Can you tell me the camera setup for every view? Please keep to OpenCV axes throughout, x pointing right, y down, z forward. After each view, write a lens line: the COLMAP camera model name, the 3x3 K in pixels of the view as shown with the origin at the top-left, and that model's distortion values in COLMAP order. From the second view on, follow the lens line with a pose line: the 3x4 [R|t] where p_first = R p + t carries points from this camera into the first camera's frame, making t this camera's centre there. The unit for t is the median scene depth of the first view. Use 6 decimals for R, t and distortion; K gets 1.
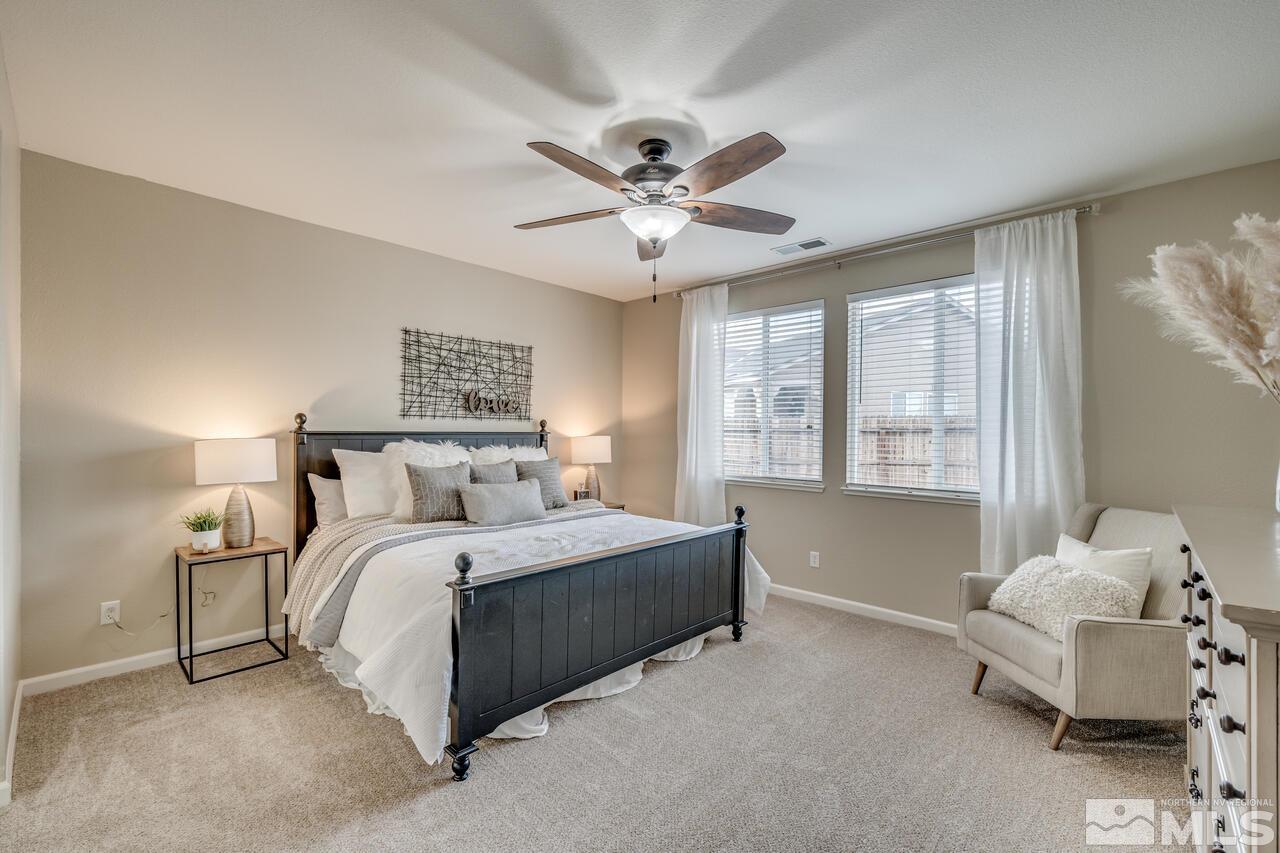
lens RADIAL K [[534.6, 0, 640.5], [0, 534.6, 436.6], [0, 0, 1]] dist [0.000601, 0.000190]
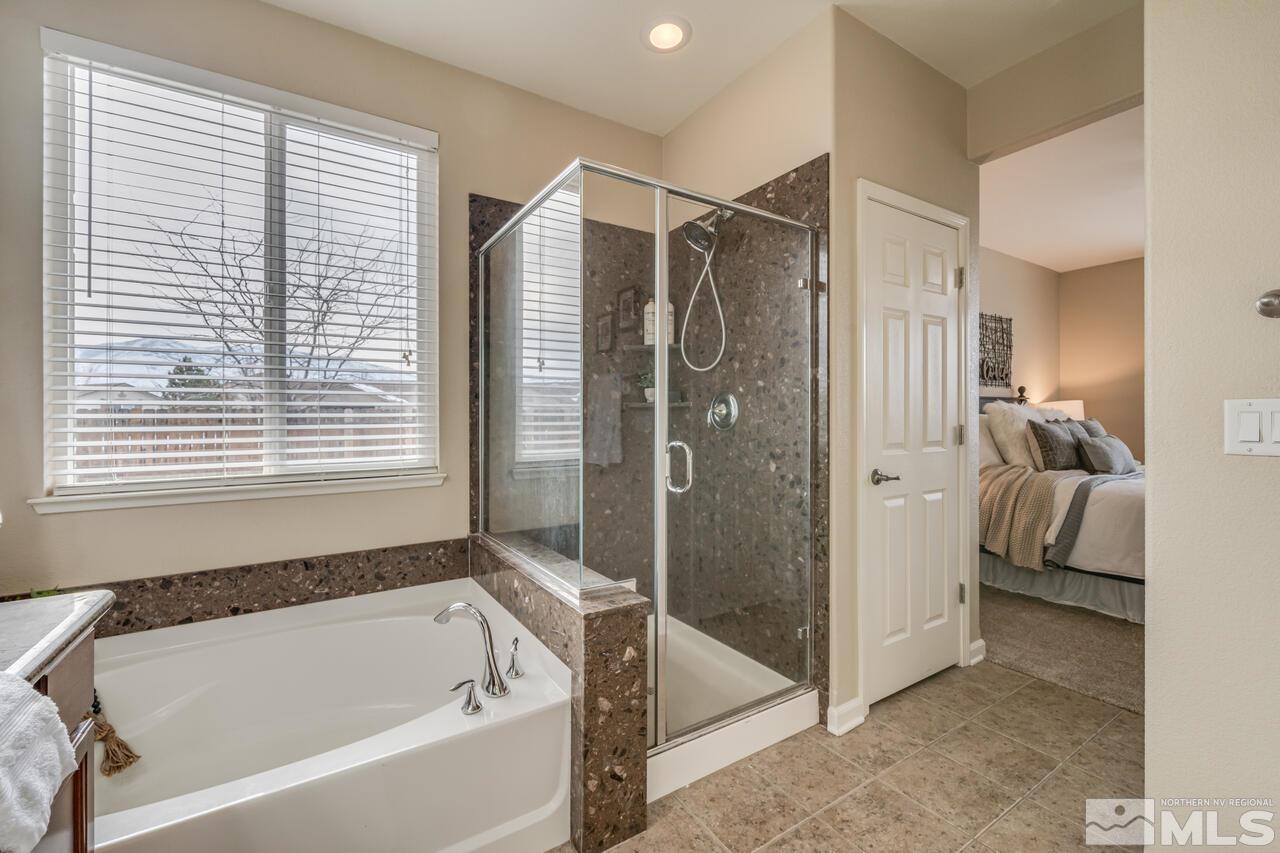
lens RADIAL K [[527.5, 0, 638.8], [0, 527.5, 424.4], [0, 0, 1]] dist [-0.002022, -0.000097]
pose [[0.970829, -0.011886, -0.239477, -0.755036], [0.013103, 0.999908, 0.003488, 0.034733], [0.239414, -0.006524, 0.970896, -0.231165]]
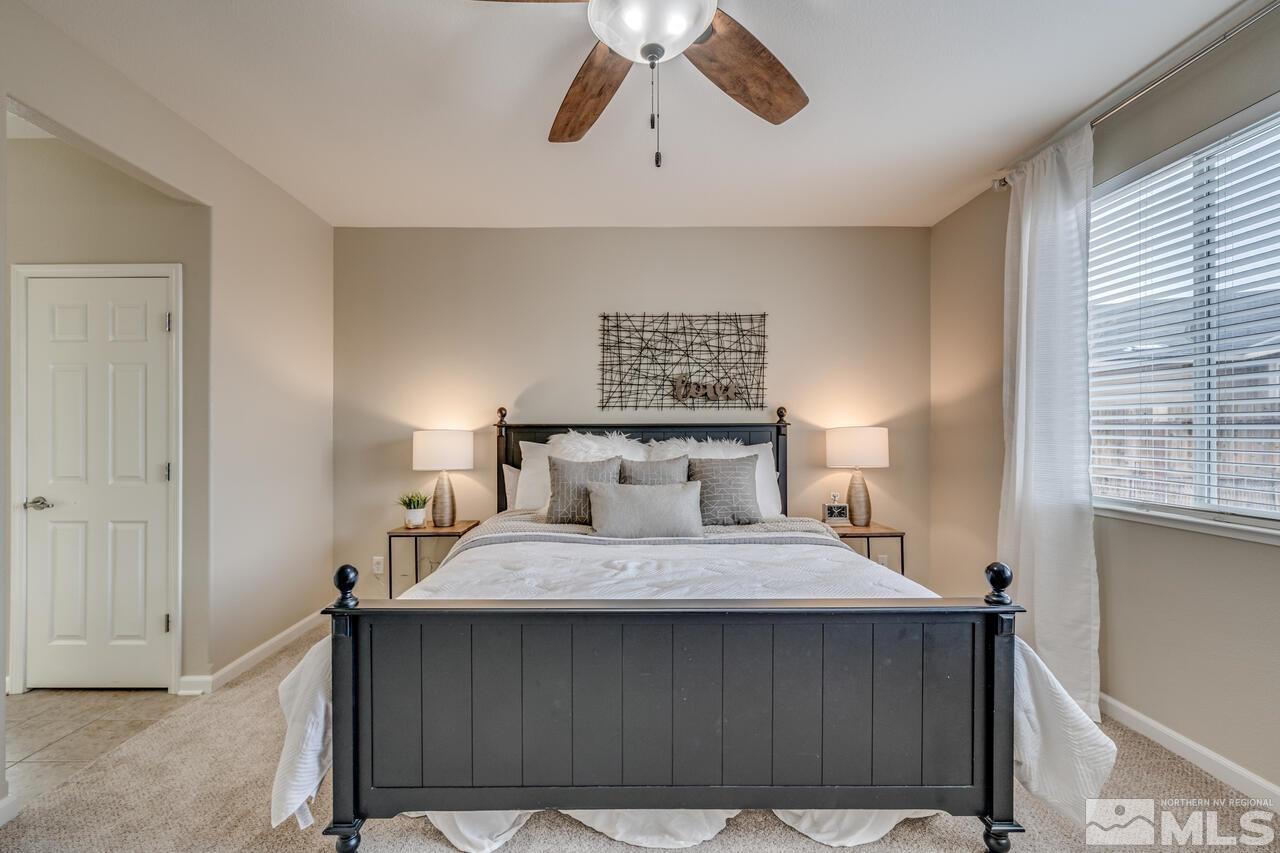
lens RADIAL K [[527.1, 0, 636.1], [0, 527.1, 432.1], [0, 0, 1]] dist [-0.004718, -0.000398]
pose [[0.691775, -0.013022, -0.721996, 0.241970], [0.001189, 0.999857, -0.016893, 0.018542], [0.722112, 0.010828, 0.691691, 0.372883]]
